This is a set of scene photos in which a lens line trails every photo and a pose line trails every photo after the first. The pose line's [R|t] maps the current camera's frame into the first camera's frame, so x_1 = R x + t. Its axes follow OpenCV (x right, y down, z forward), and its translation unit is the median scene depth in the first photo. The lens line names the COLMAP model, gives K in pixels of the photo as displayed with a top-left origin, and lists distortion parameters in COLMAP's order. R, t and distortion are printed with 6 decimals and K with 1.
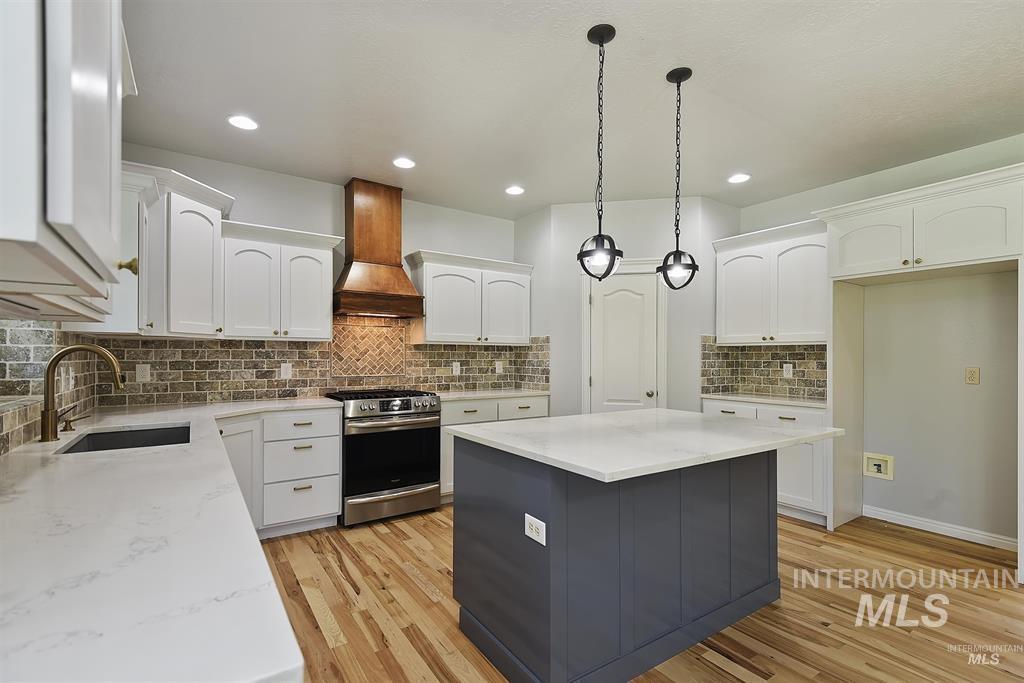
lens RADIAL K [[472.2, 0, 515.4], [0, 472.2, 352.1], [0, 0, 1]] dist [0.016415, -0.006411]
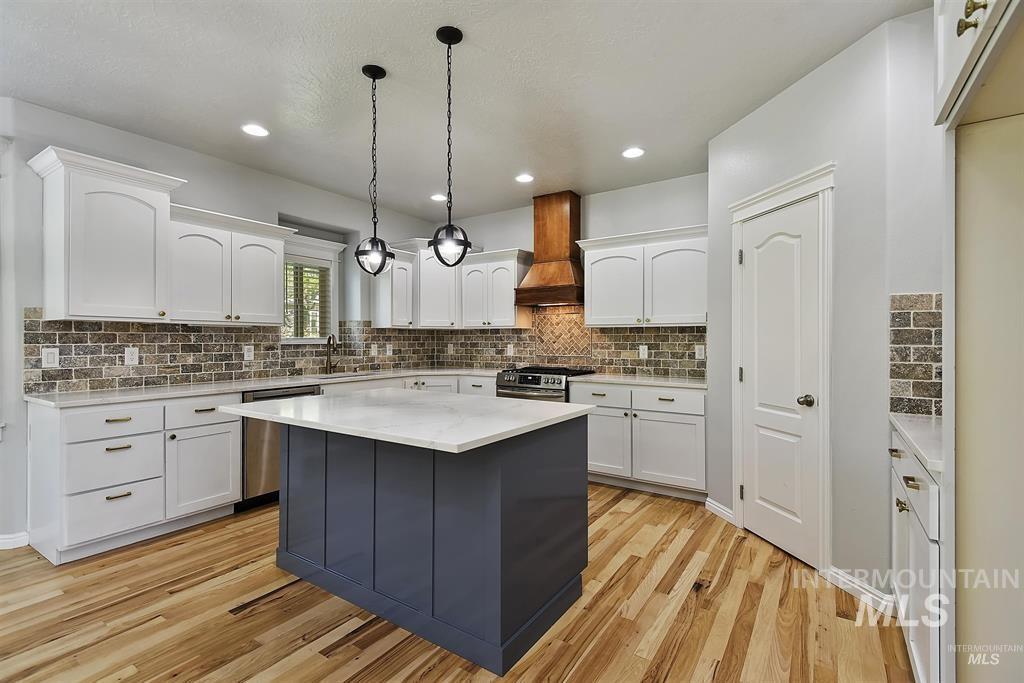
lens RADIAL K [[472.2, 0, 515.5], [0, 472.2, 337.4], [0, 0, 1]] dist [0.016415, -0.006411]
pose [[0.360460, -0.006544, -0.932752, 0.751034], [0.009728, 0.999947, -0.003256, 0.006852], [0.932724, -0.007900, 0.360505, 0.470022]]
